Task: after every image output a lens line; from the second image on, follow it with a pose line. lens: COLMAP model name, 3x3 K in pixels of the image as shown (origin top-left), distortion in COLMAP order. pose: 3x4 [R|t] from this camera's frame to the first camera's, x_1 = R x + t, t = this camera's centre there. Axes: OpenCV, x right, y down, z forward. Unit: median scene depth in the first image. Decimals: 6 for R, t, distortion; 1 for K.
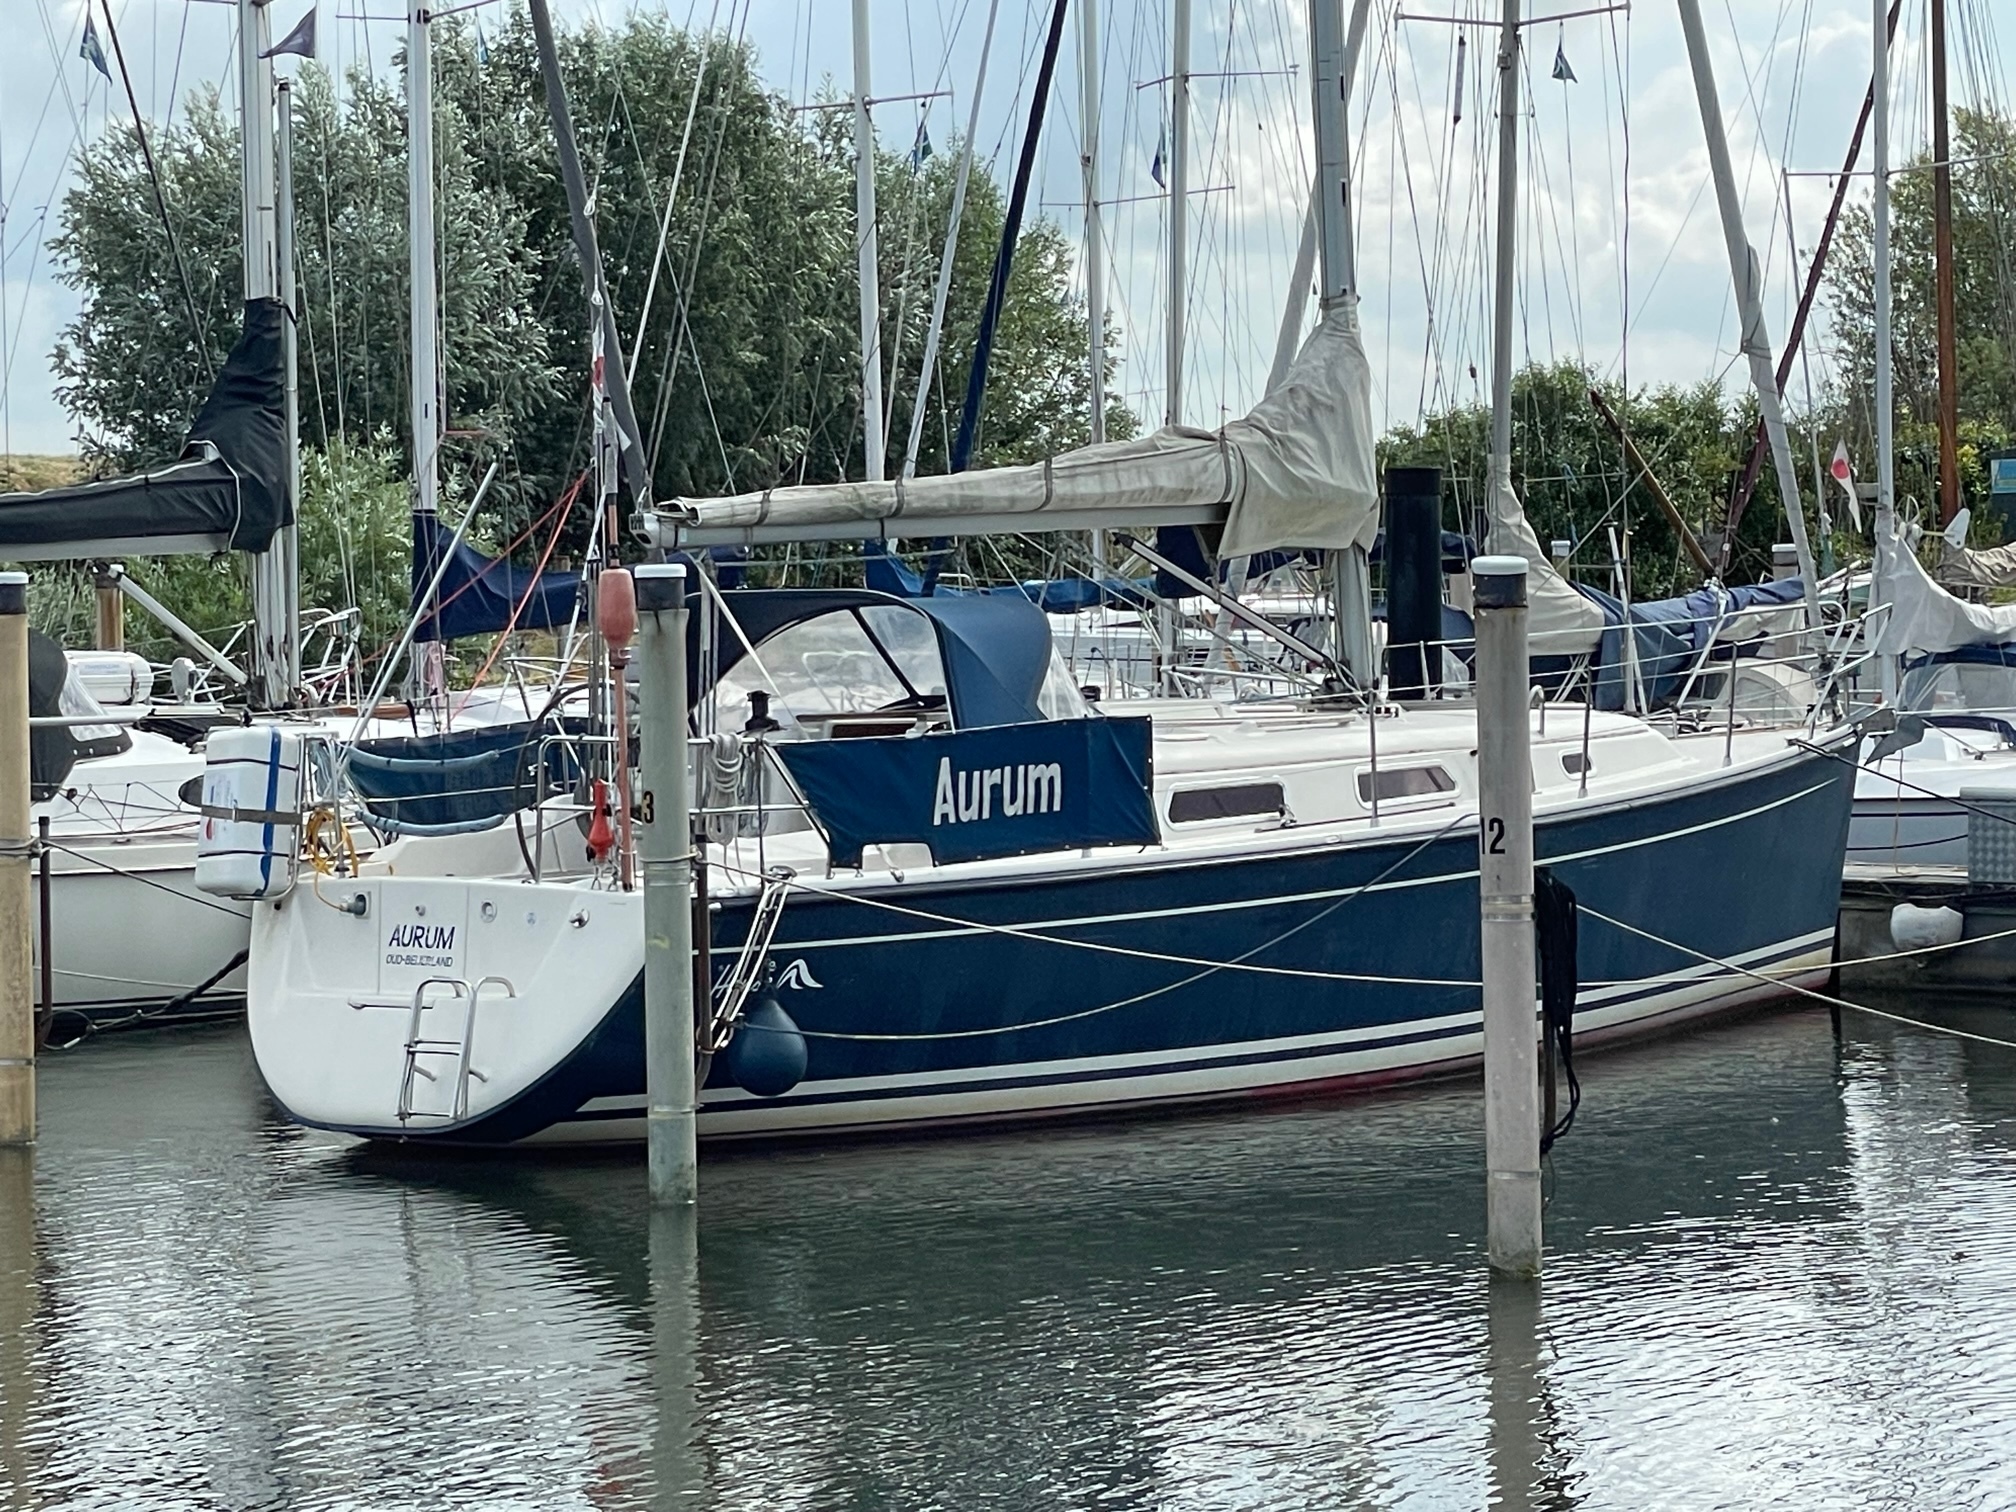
lens RADIAL K [[6044.8, 0, 1014.1], [0, 6044.8, 759.5], [0, 0, 1]] dist [-0.038053, 0.000000]
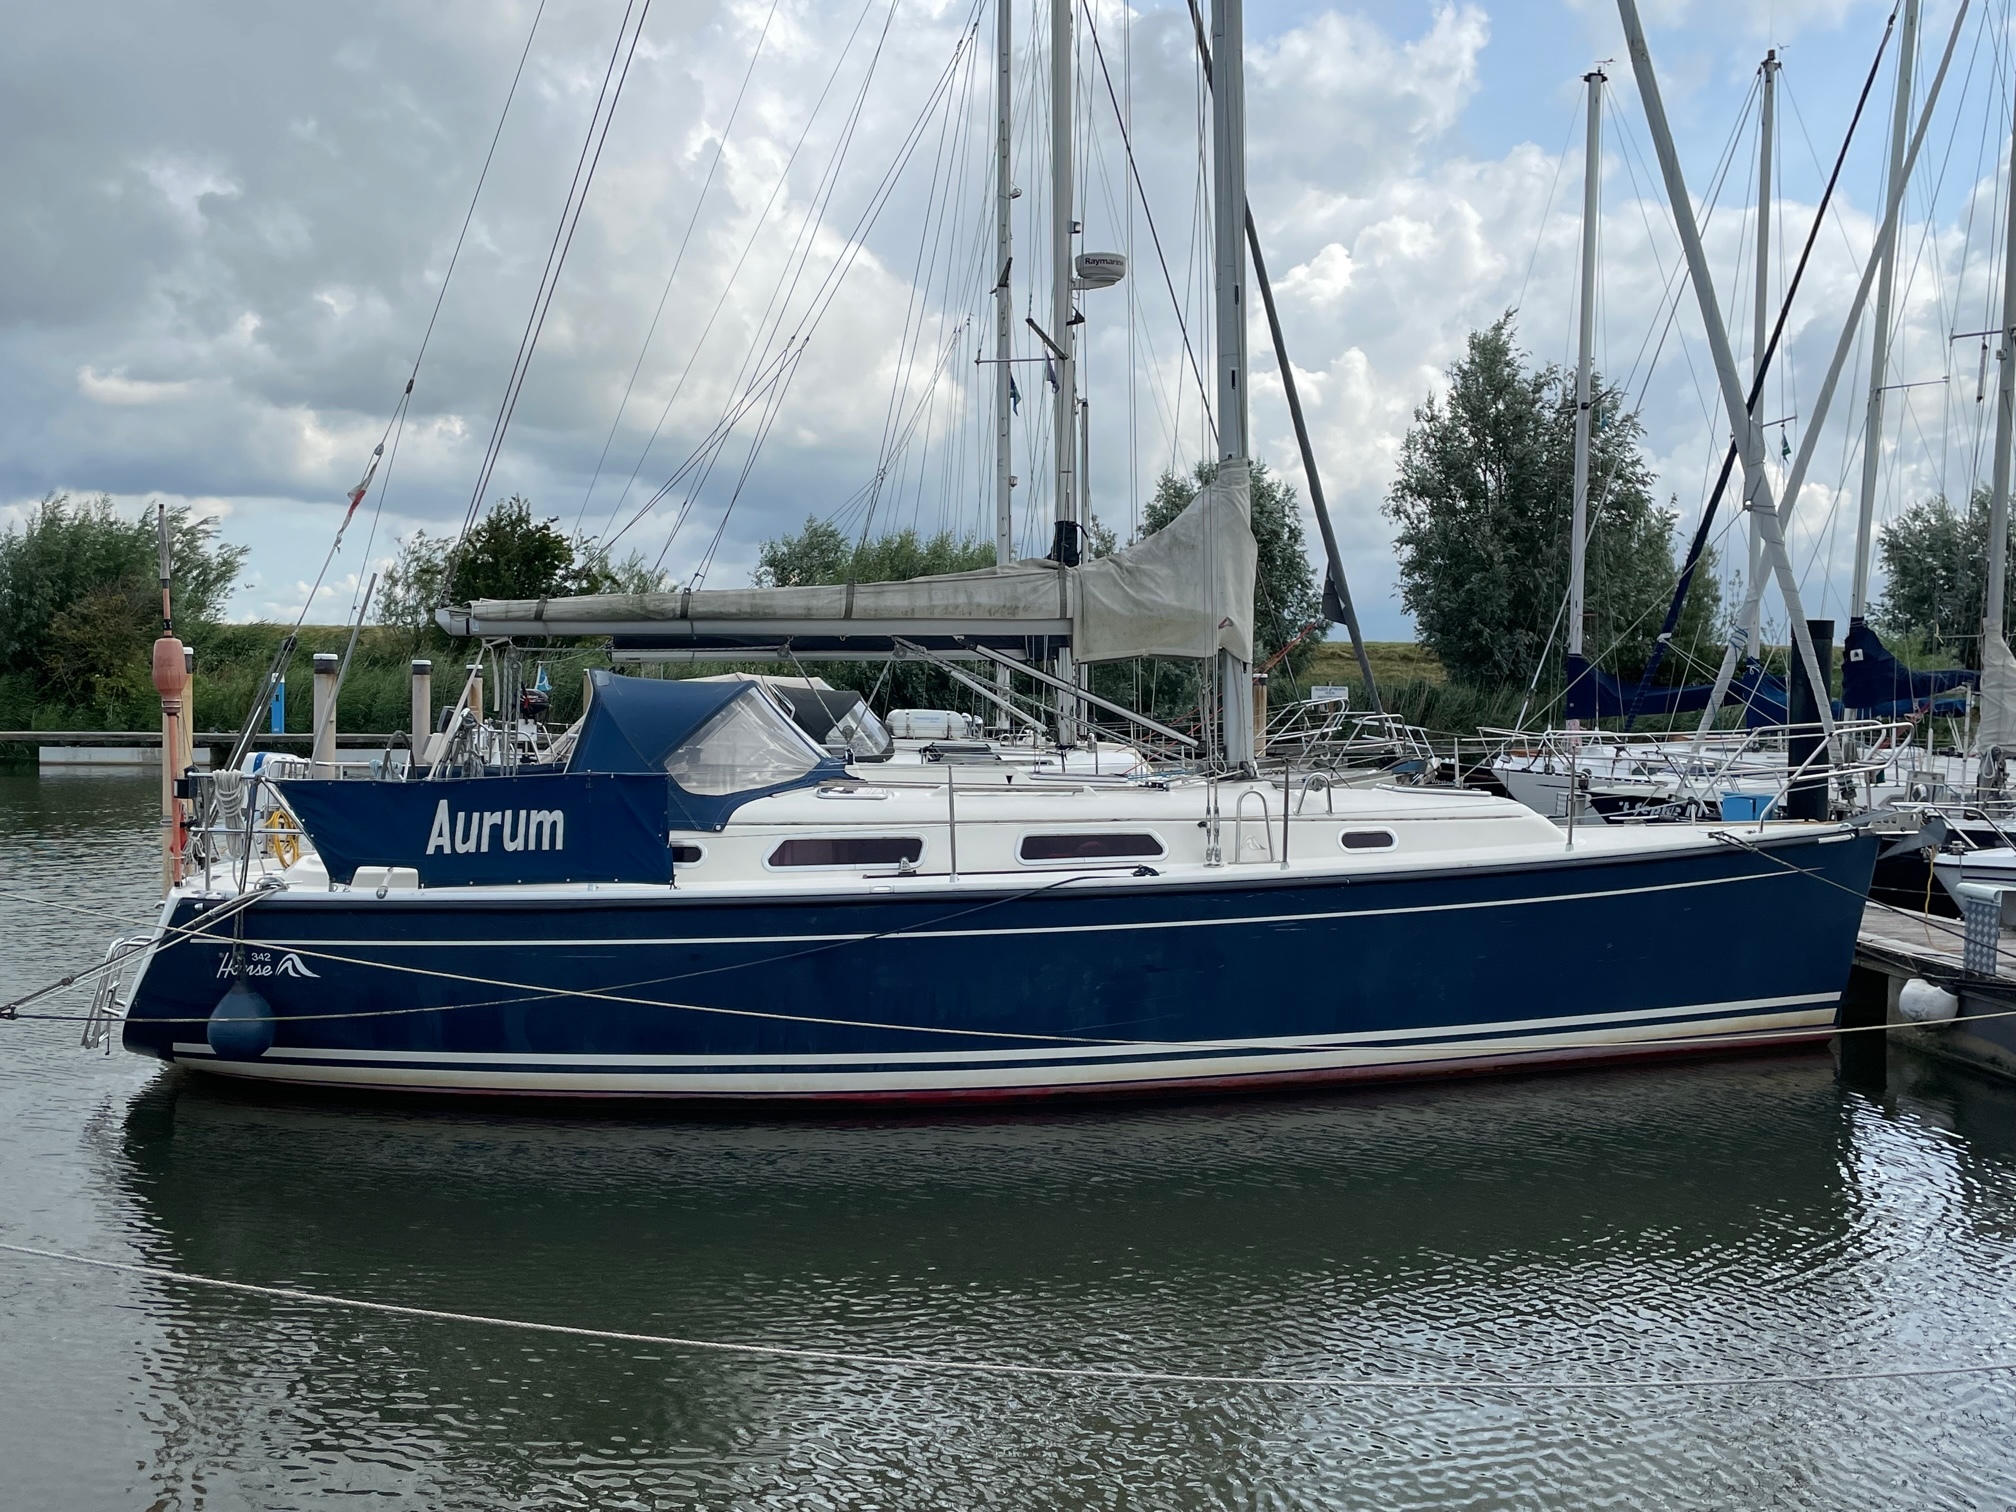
lens RADIAL K [[1894.1, 0, 1015.6], [0, 1894.1, 761.8], [0, 0, 1]] dist [0.022064, 0.000000]
pose [[0.747049, 0.051730, -0.662753, 0.333939], [-0.050504, 0.998503, 0.021008, -0.022324], [0.662848, 0.017778, 0.748543, 0.777446]]
